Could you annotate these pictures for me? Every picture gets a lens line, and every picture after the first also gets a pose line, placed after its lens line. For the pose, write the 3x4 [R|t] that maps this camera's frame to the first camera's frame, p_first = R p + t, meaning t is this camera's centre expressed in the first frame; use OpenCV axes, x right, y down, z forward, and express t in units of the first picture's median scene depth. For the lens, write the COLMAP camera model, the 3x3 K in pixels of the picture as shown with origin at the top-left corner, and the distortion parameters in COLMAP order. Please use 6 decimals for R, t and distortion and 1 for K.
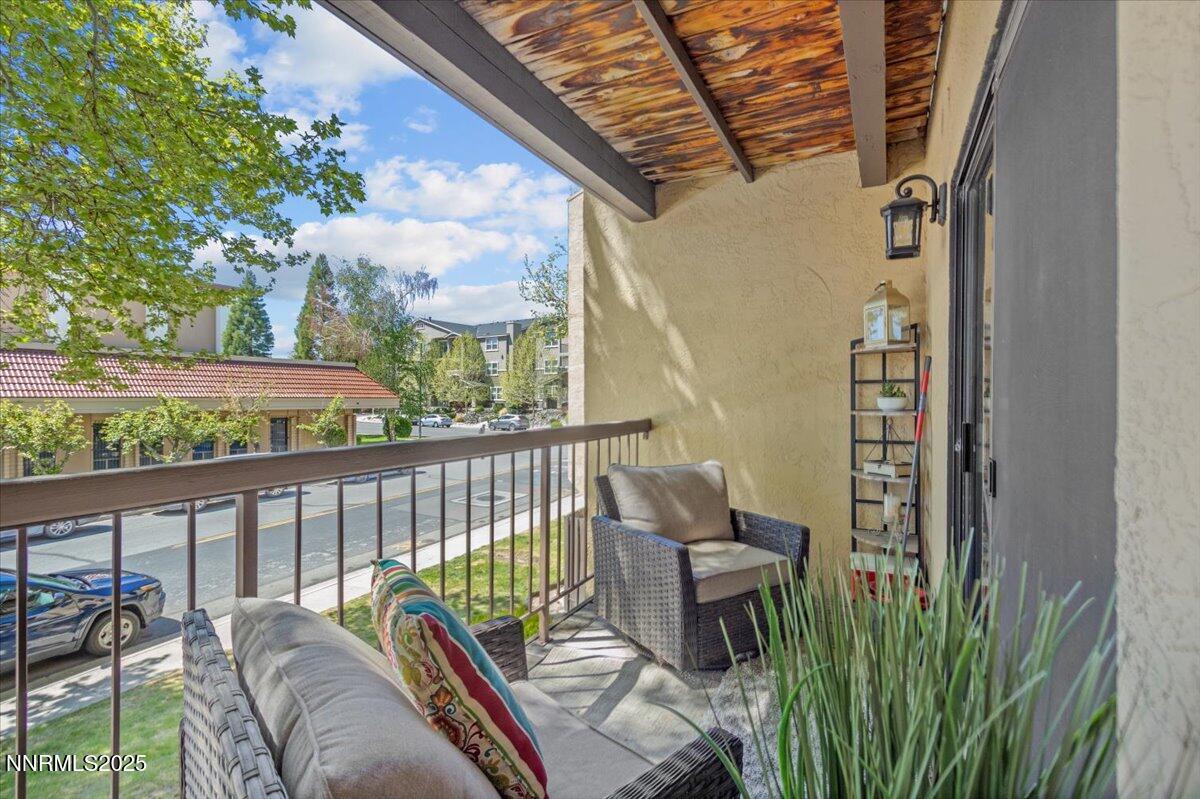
lens RADIAL K [[555.4, 0, 588.4], [0, 555.4, 400.0], [0, 0, 1]] dist [0.001826, -0.001813]
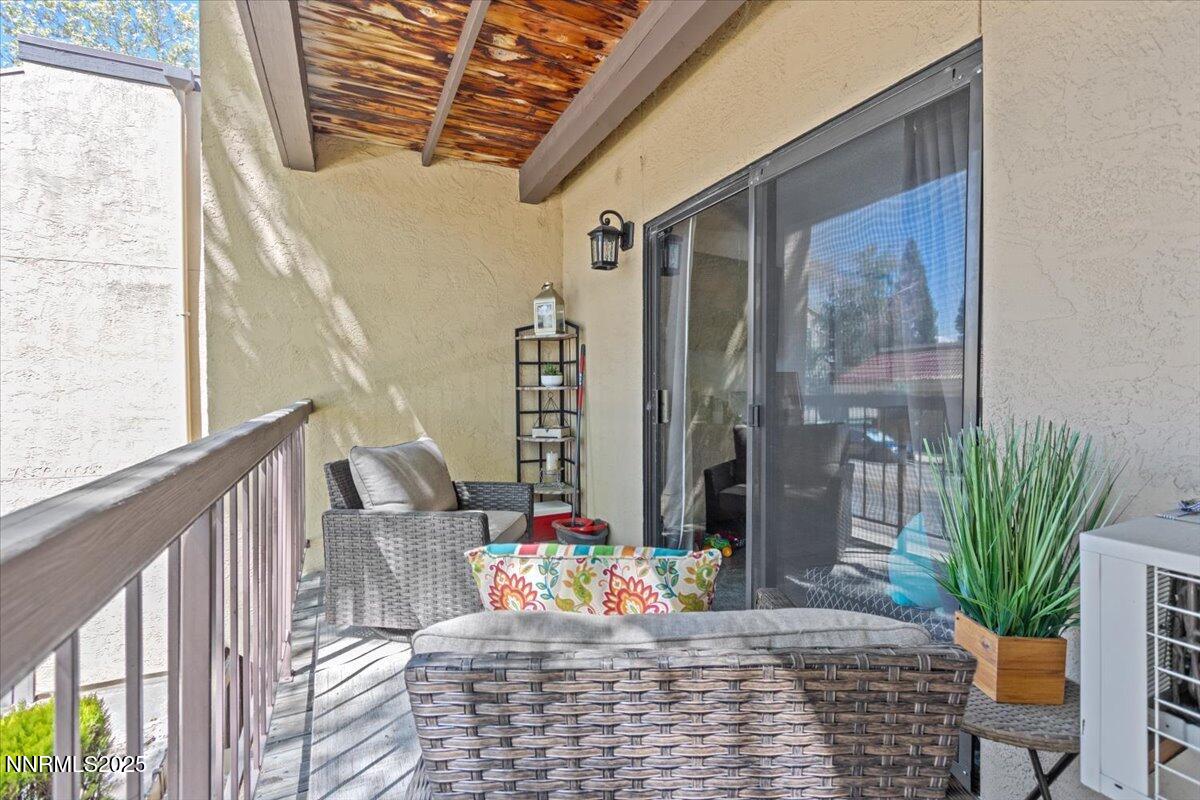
lens RADIAL K [[555.4, 0, 590.6], [0, 555.4, 394.9], [0, 0, 1]] dist [0.001826, -0.001813]
pose [[0.609171, -0.015882, 0.792880, -0.406315], [0.010071, 0.999874, 0.012290, 0.024705], [-0.792975, 0.000498, 0.609254, 0.159970]]
